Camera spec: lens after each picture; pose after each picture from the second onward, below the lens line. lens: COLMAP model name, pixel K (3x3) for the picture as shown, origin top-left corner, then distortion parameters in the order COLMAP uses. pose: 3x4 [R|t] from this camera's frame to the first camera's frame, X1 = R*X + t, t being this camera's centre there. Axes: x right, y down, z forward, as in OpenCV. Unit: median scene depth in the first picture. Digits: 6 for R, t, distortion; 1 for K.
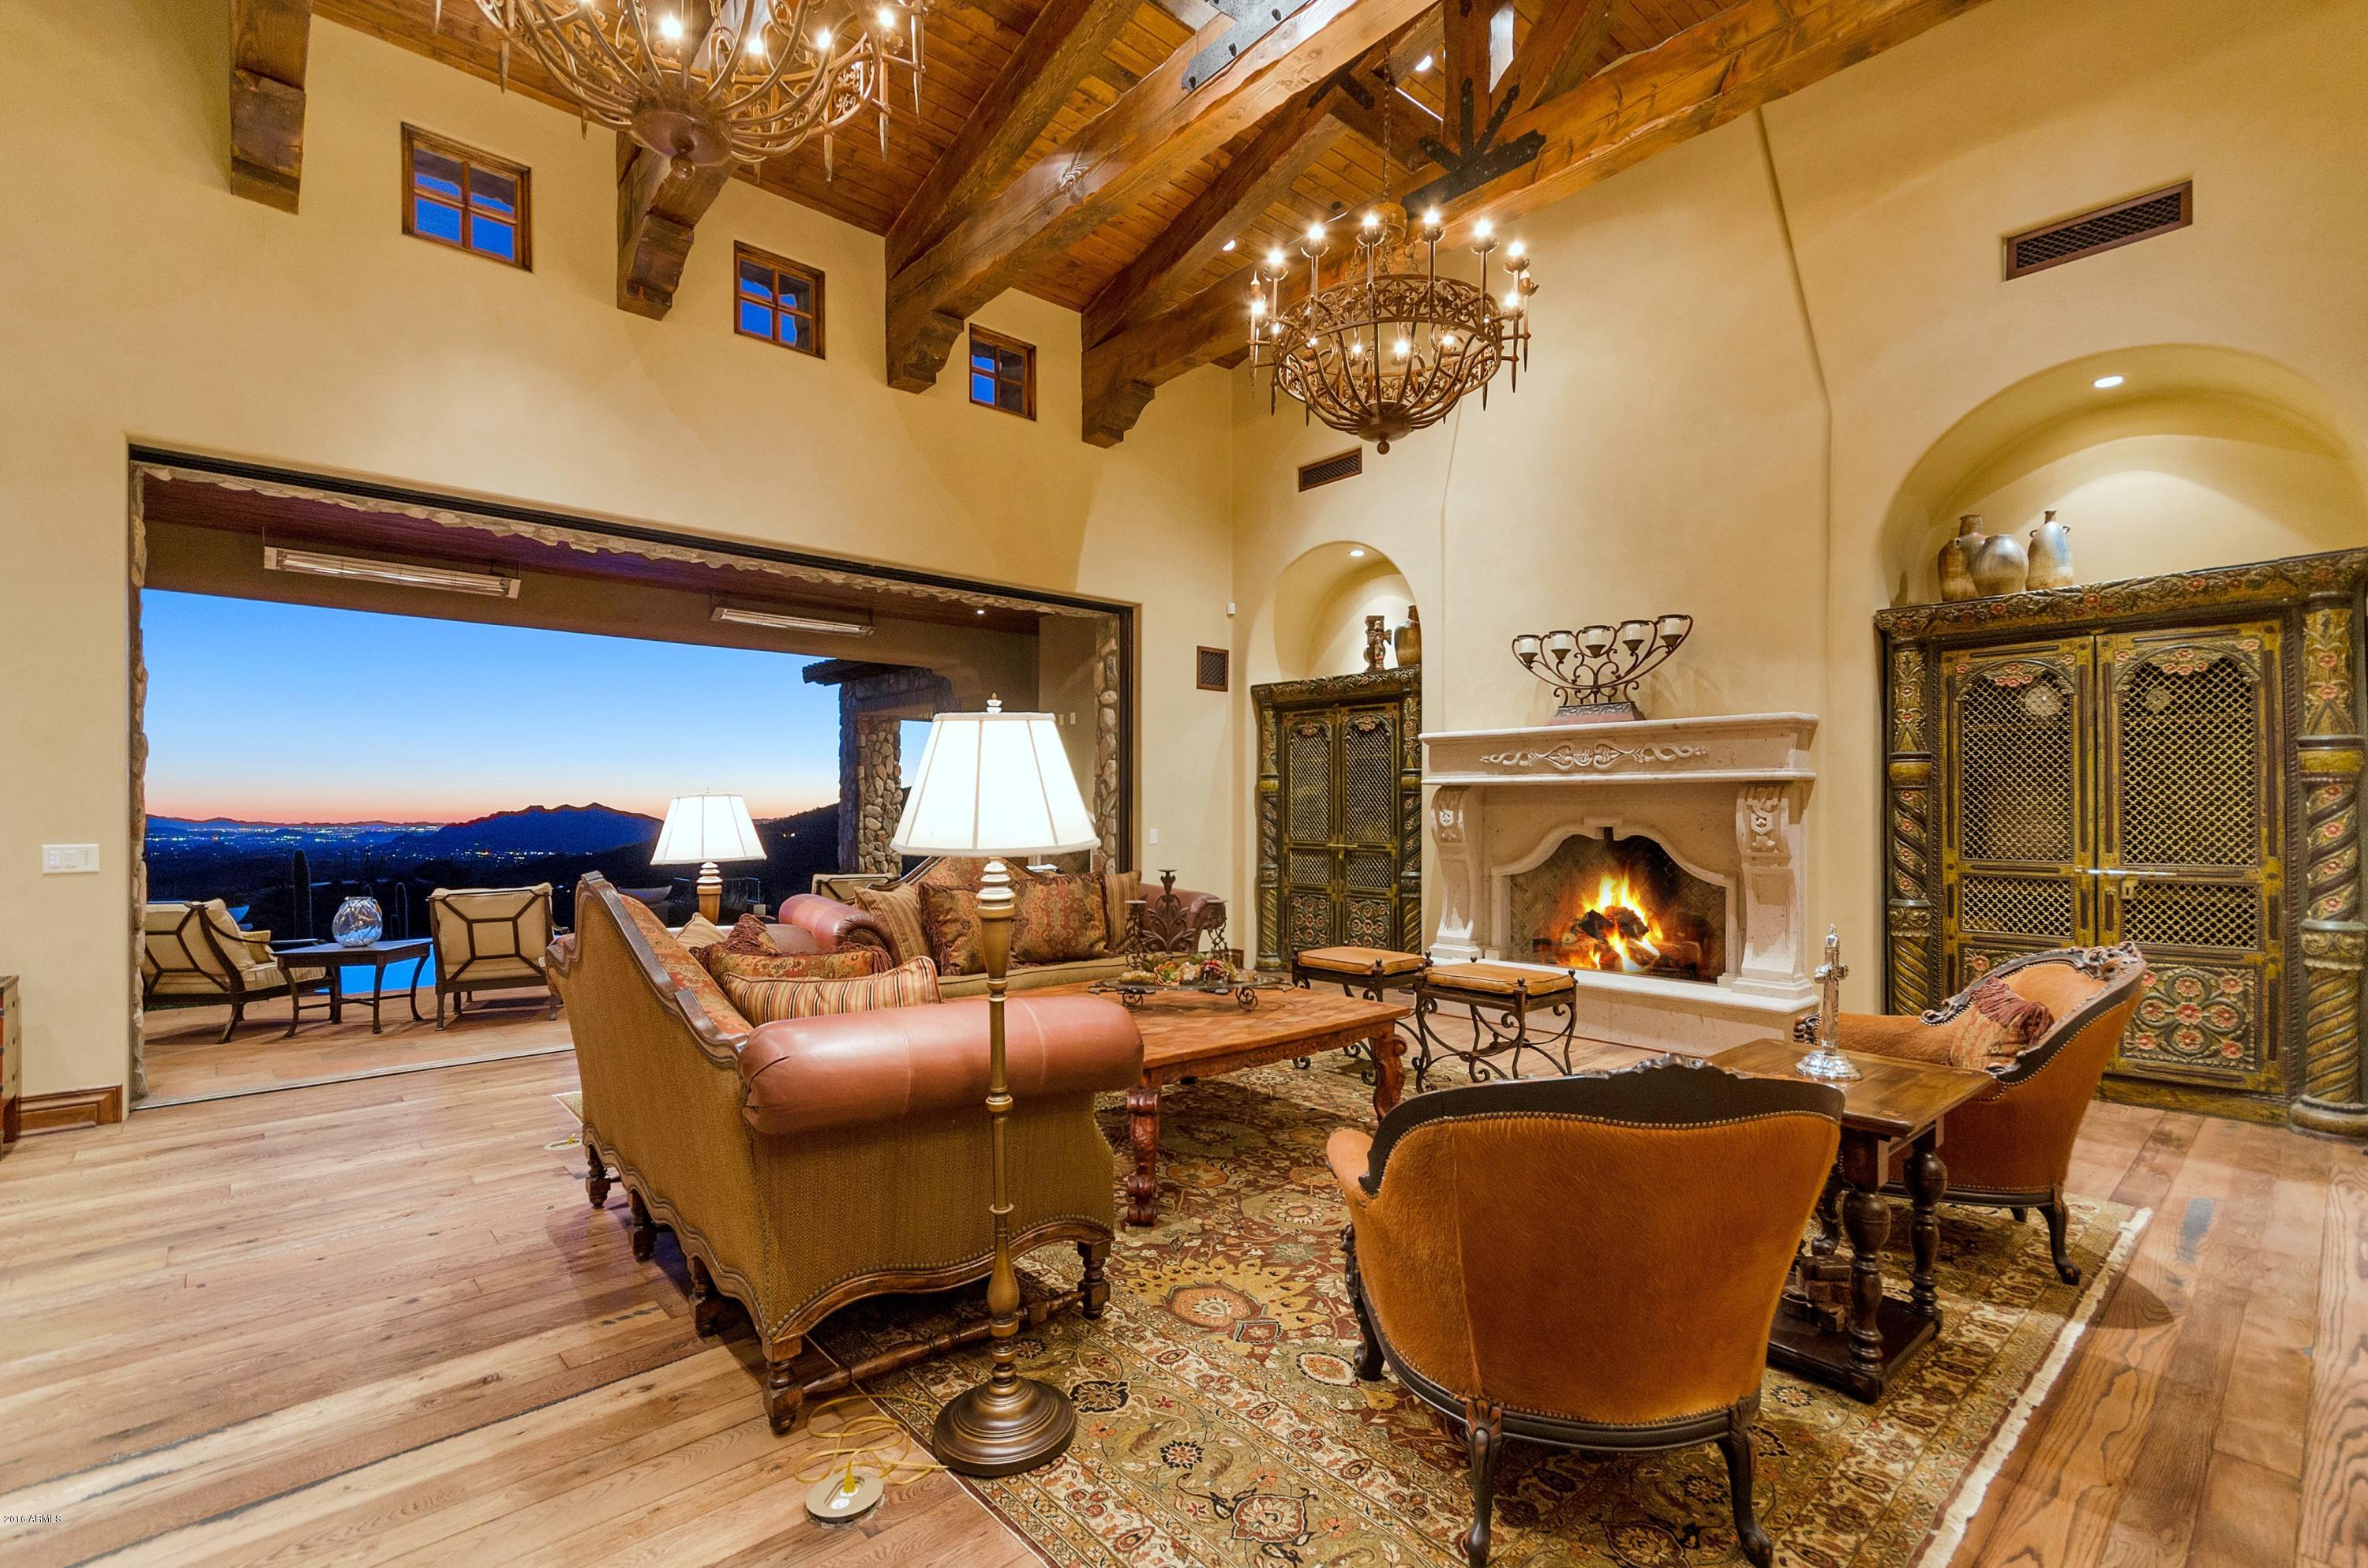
lens RADIAL K [[1055.8, 0, 1194.0], [0, 1055.8, 817.8], [0, 0, 1]] dist [-0.000779, 0.006420]
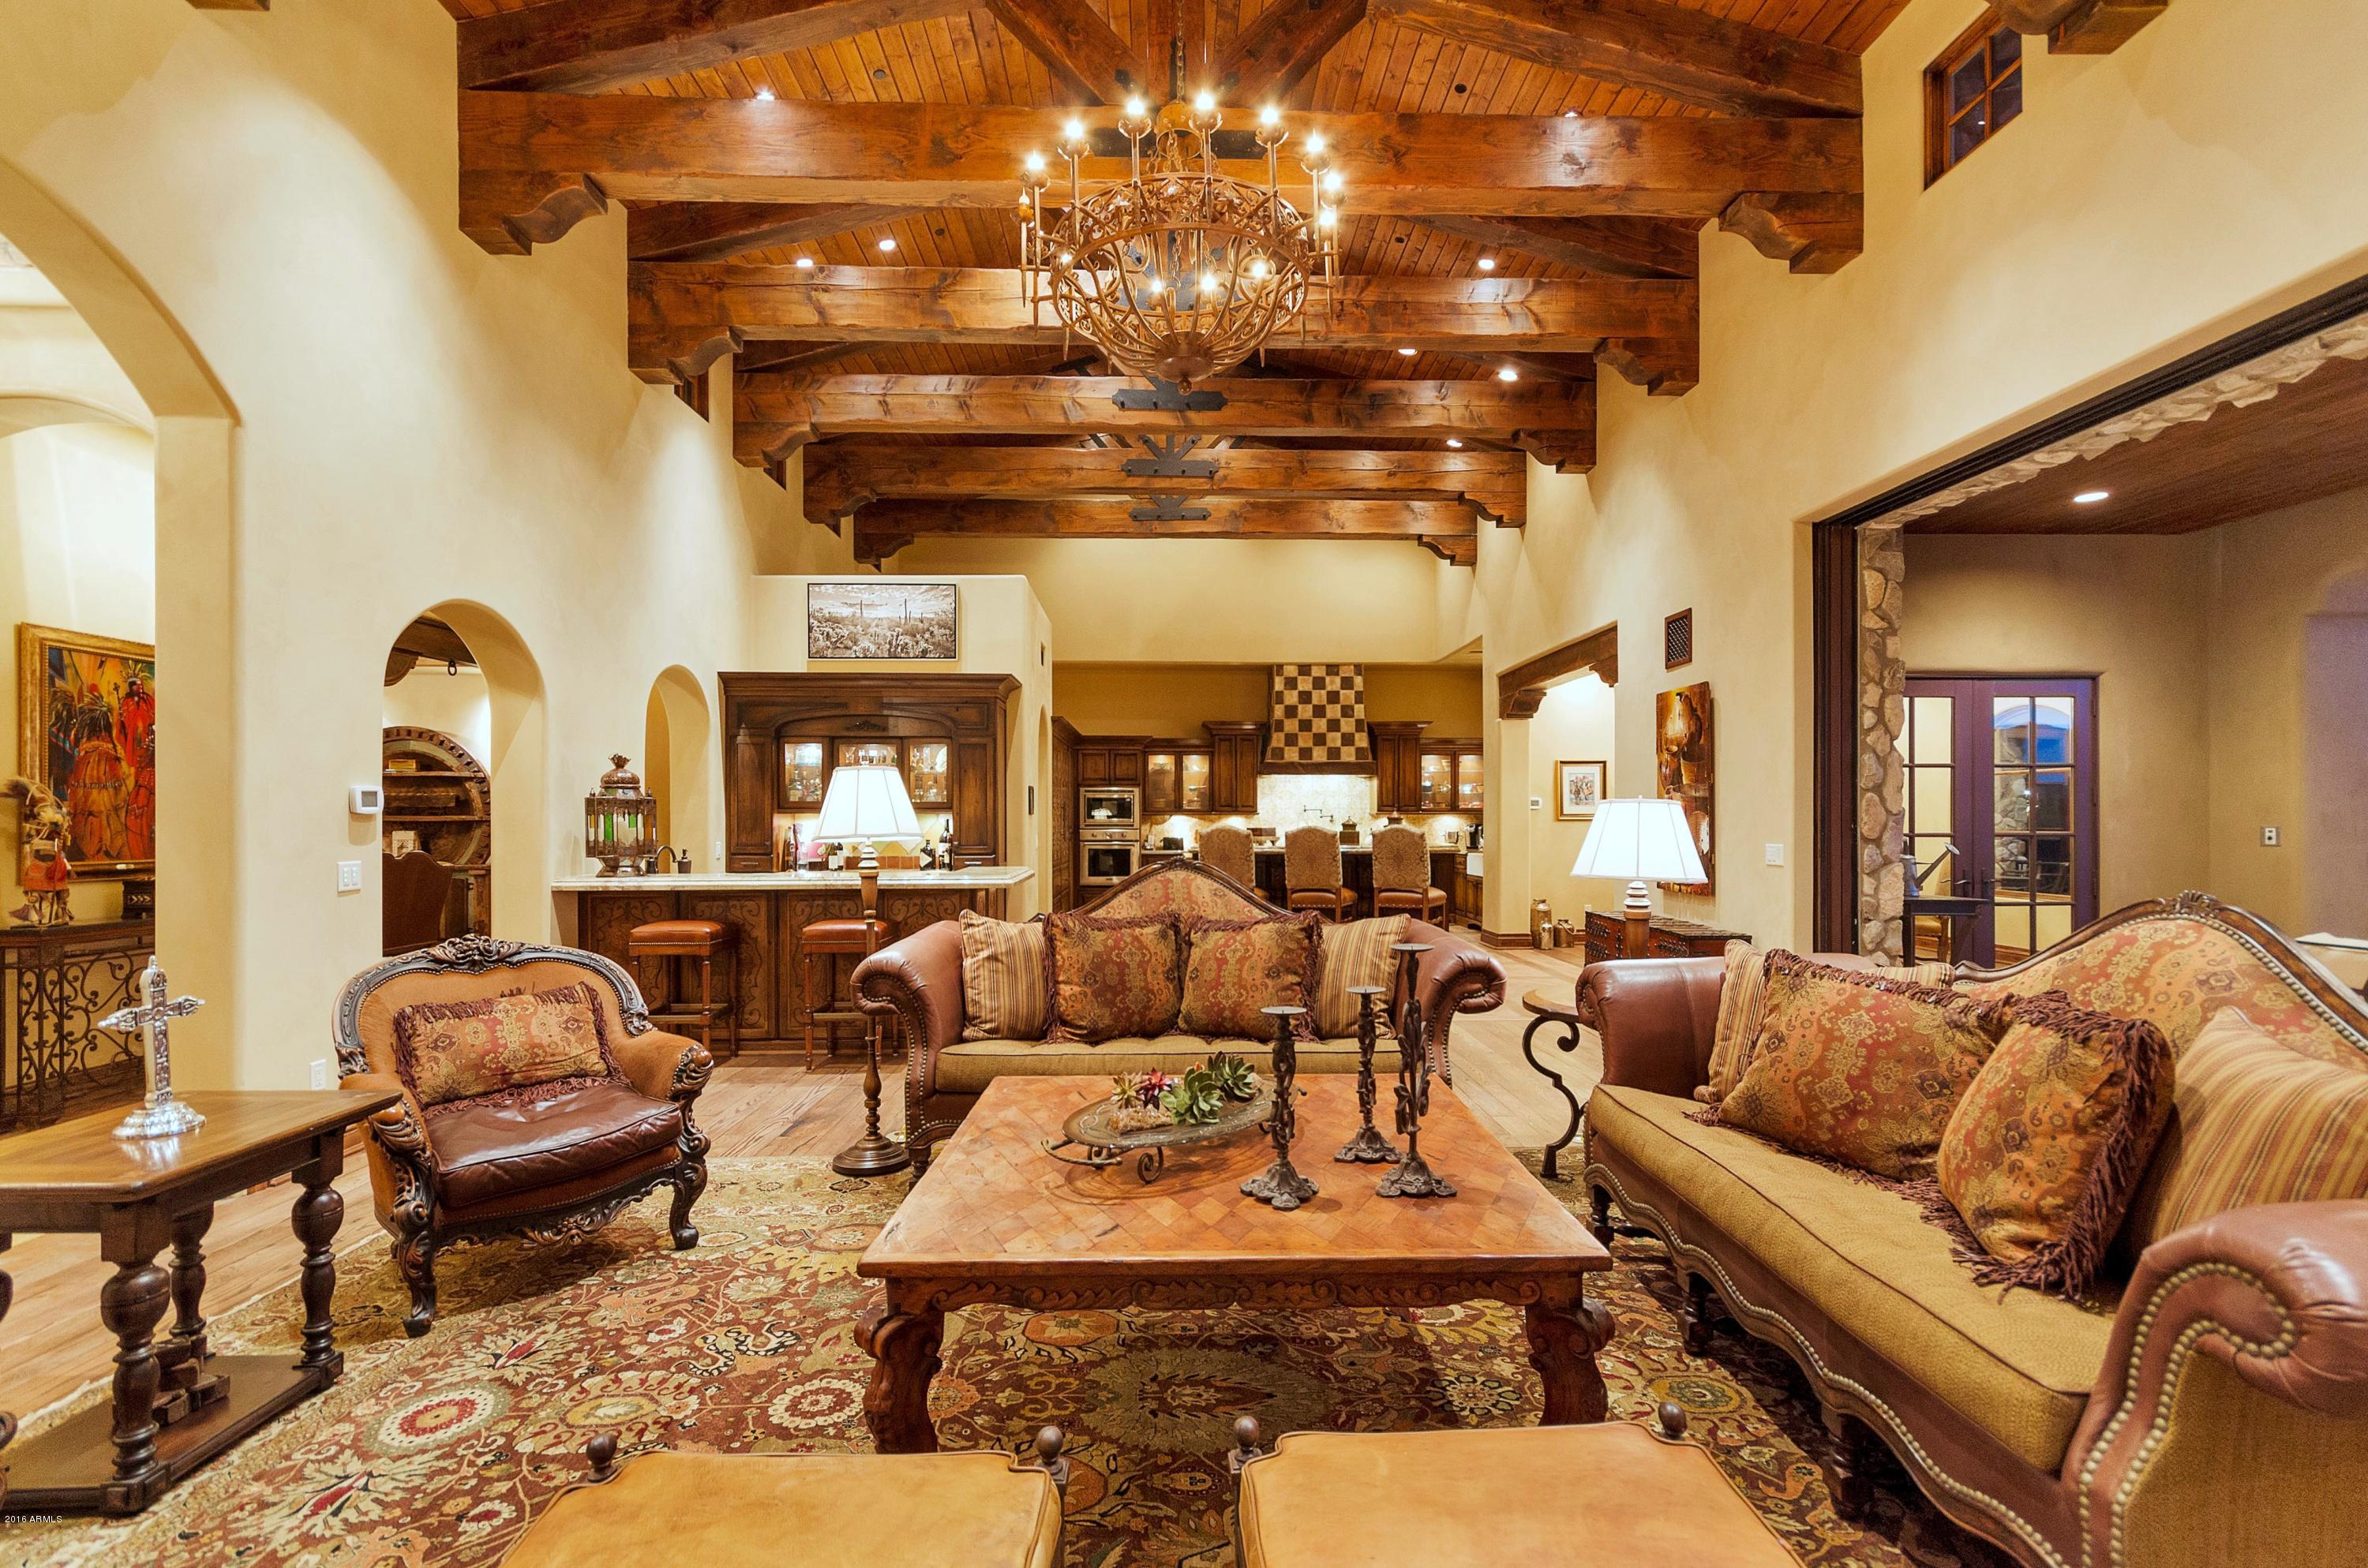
lens RADIAL K [[1055.8, 0, 1194.0], [0, 1055.8, 817.8], [0, 0, 1]] dist [-0.000779, 0.006420]
pose [[-0.648779, 0.000976, -0.760976, 0.262131], [-0.005811, 0.999964, 0.006237, -0.006996], [0.760955, 0.008468, -0.648750, 0.809044]]
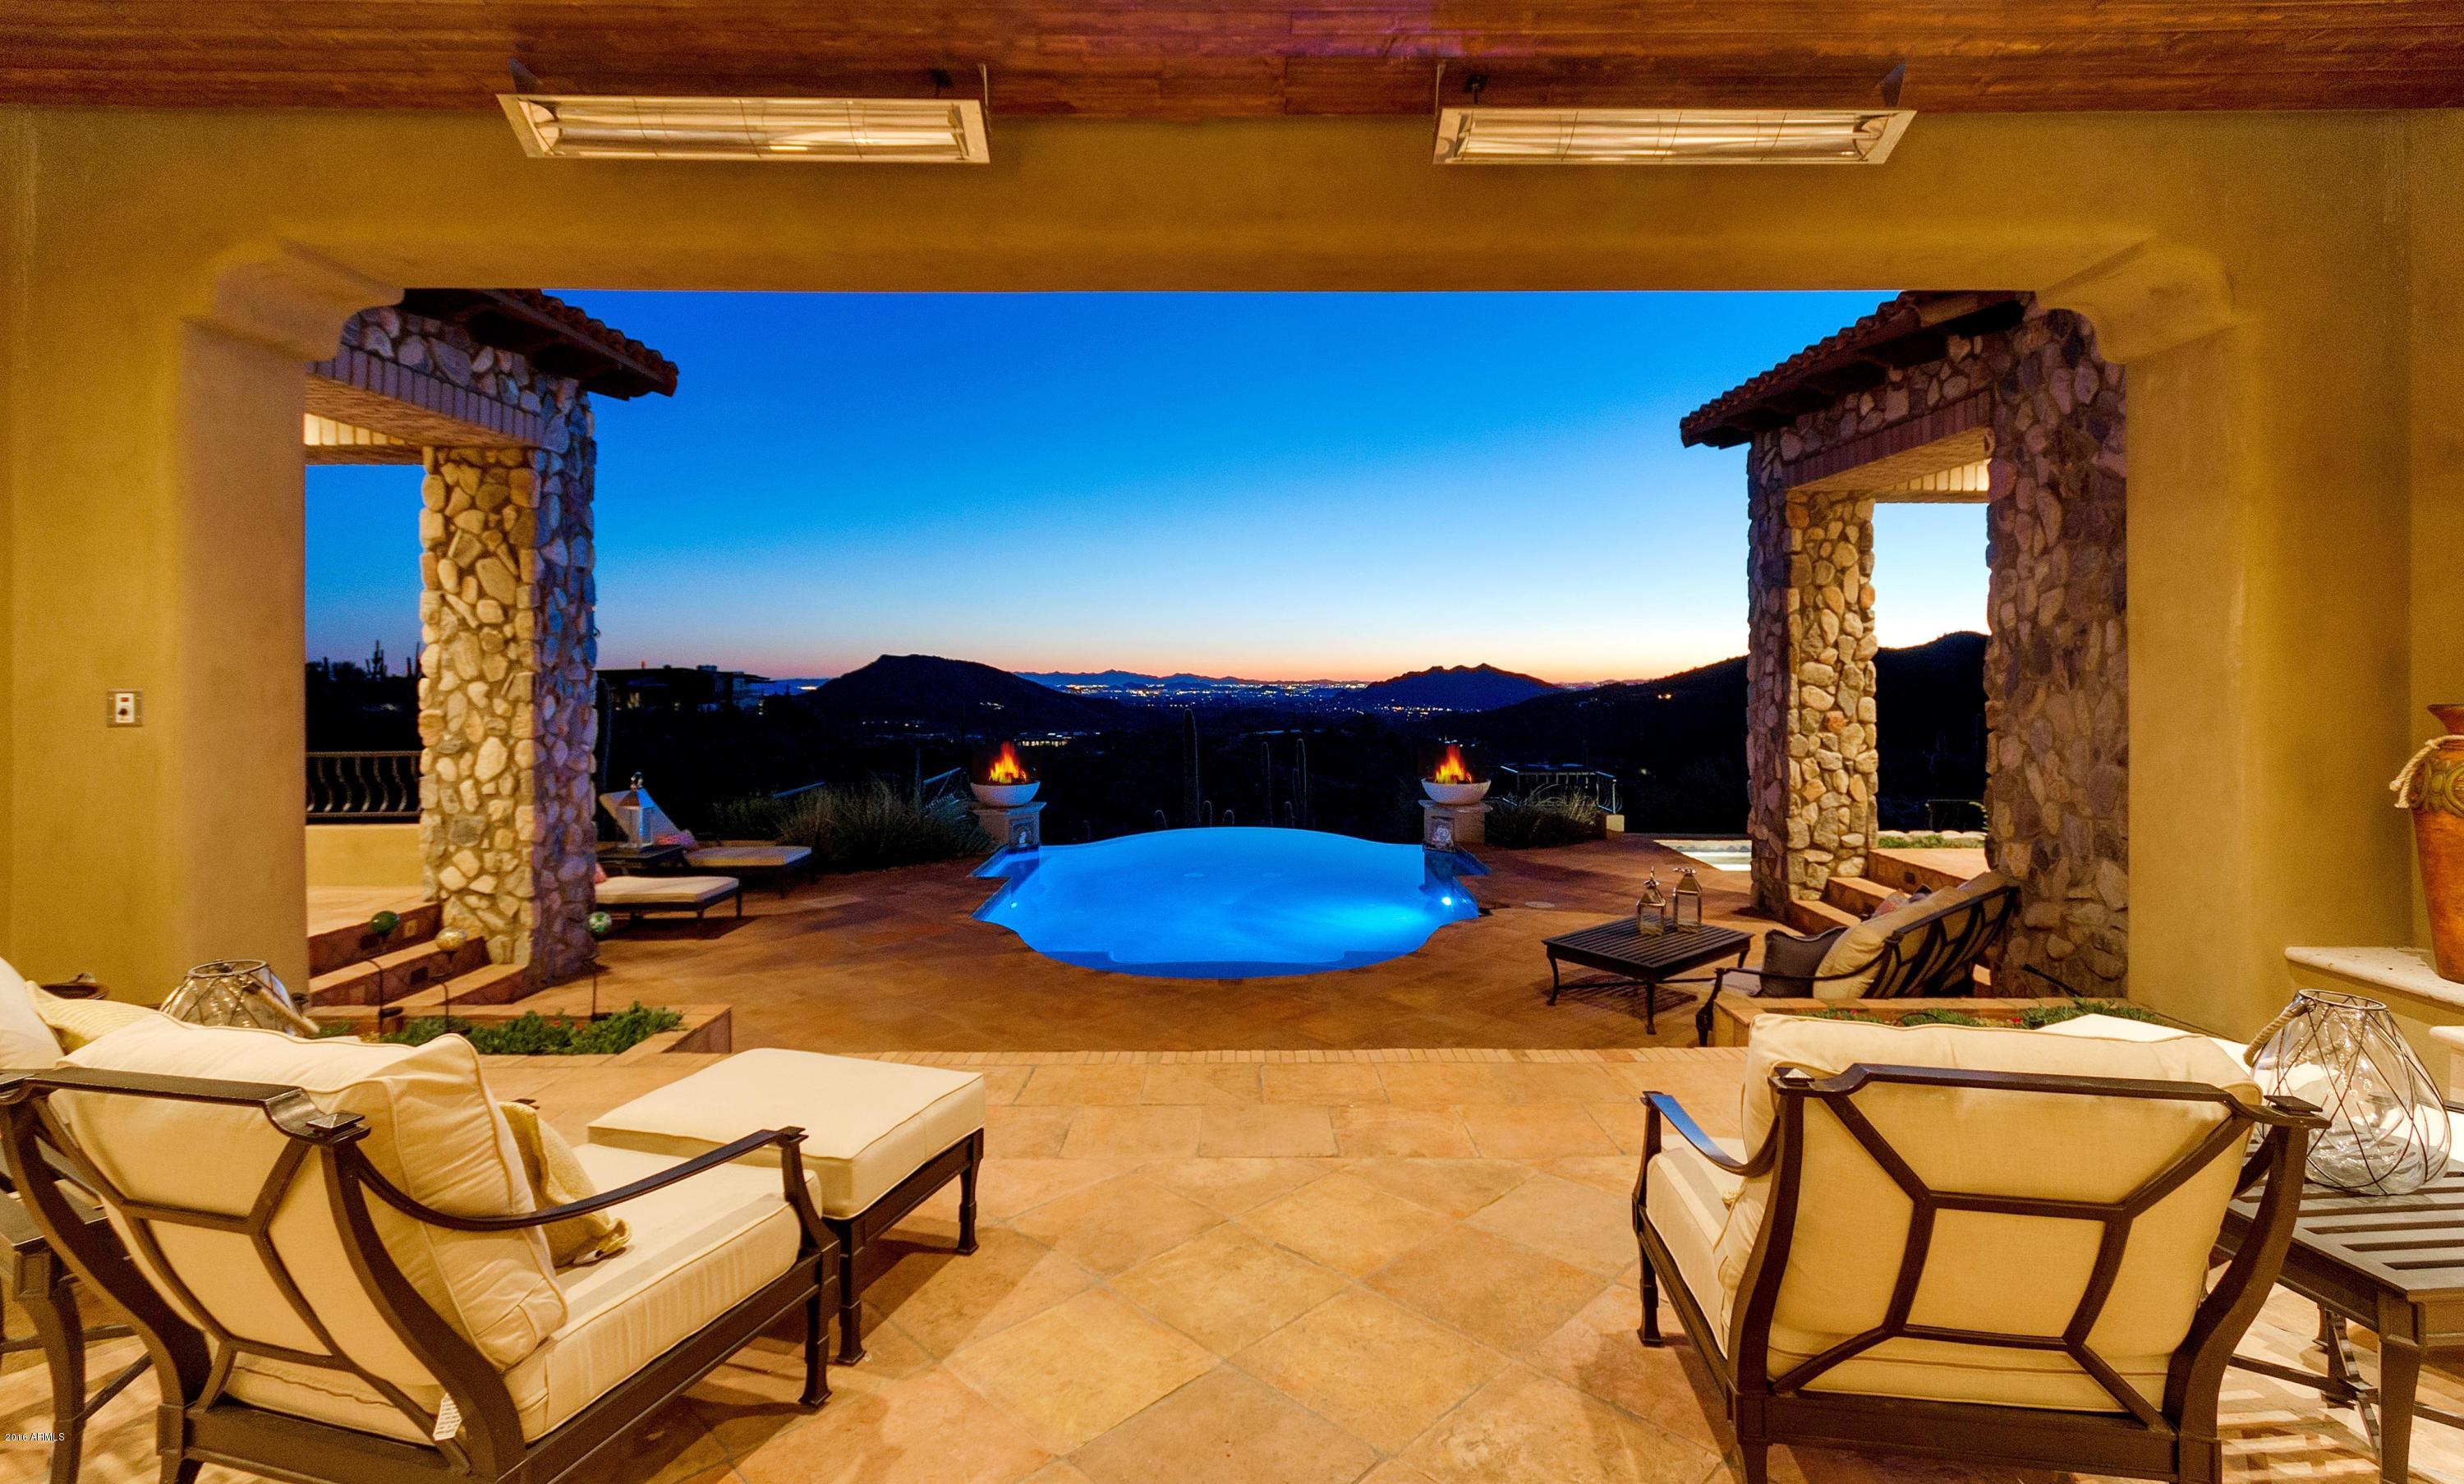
lens RADIAL K [[1102.5, 0, 1244.6], [0, 1102.5, 660.2], [0, 0, 1]] dist [0.002050, 0.000424]
pose [[0.745335, -0.006914, -0.666654, -0.334060], [-0.004016, 0.999882, -0.014861, -0.008386], [0.666678, 0.013754, 0.745219, 0.890939]]
